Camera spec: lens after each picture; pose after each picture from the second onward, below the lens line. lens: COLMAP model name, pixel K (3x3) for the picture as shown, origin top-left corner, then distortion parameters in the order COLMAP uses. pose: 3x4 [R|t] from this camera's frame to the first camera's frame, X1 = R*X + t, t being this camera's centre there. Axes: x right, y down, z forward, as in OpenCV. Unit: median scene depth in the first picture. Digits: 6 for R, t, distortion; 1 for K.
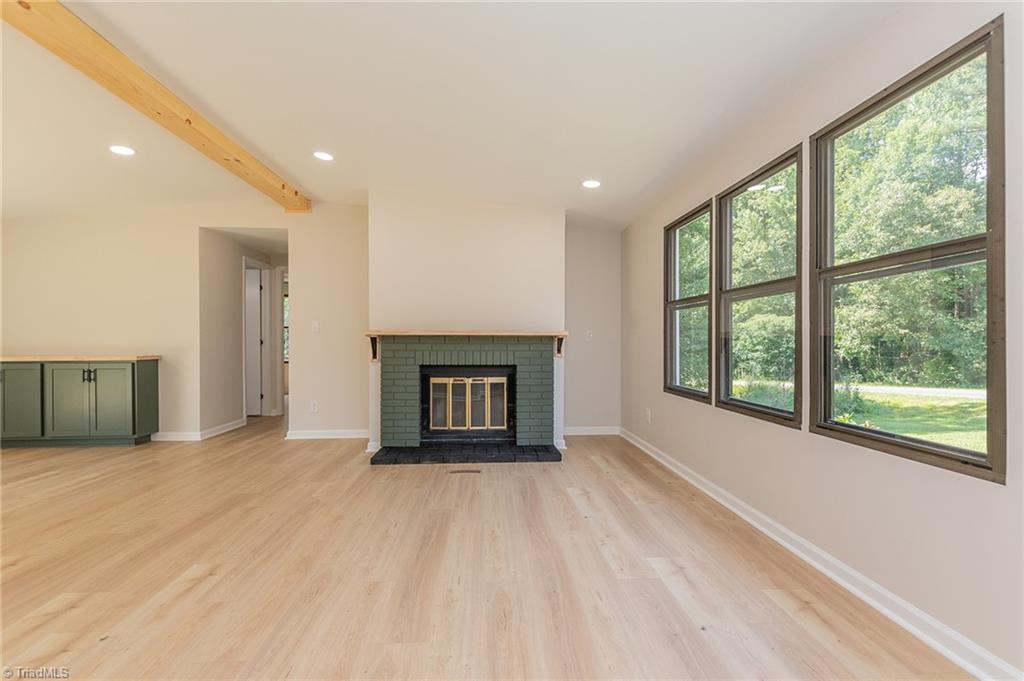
lens RADIAL K [[453.3, 0, 509.9], [0, 453.3, 346.2], [0, 0, 1]] dist [0.036236, 0.000561]
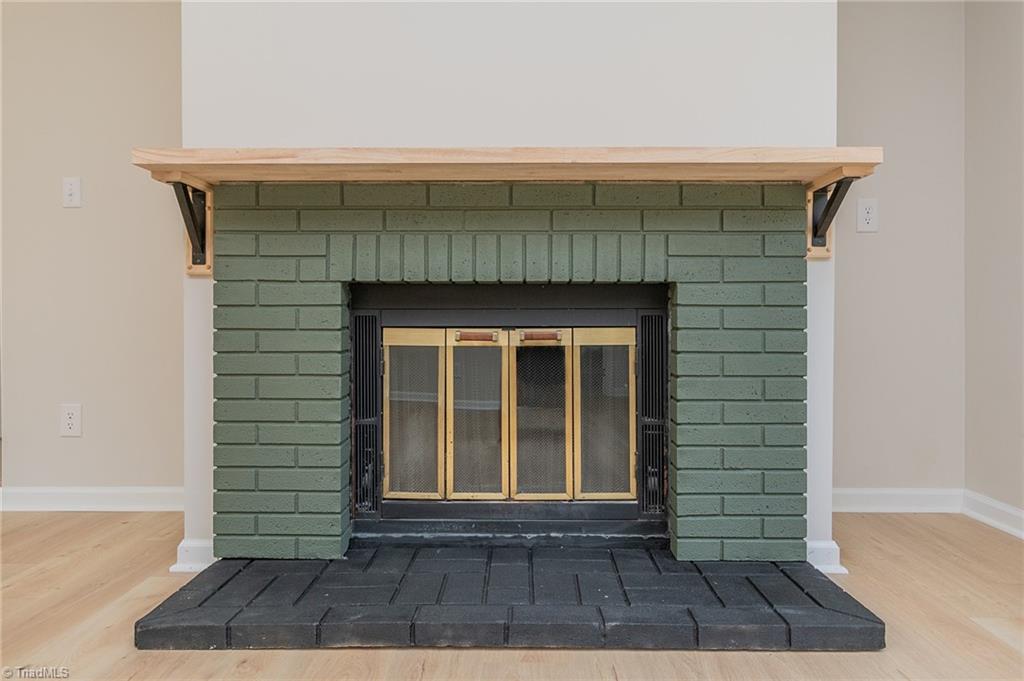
lens RADIAL K [[697.8, 0, 512.9], [0, 697.8, 336.3], [0, 0, 1]] dist [0.009956, 0.003725]
pose [[0.997438, -0.000169, -0.071537, -0.055499], [0.000930, 0.999943, 0.010604, 0.069746], [0.071531, -0.010643, 0.997382, 0.540195]]
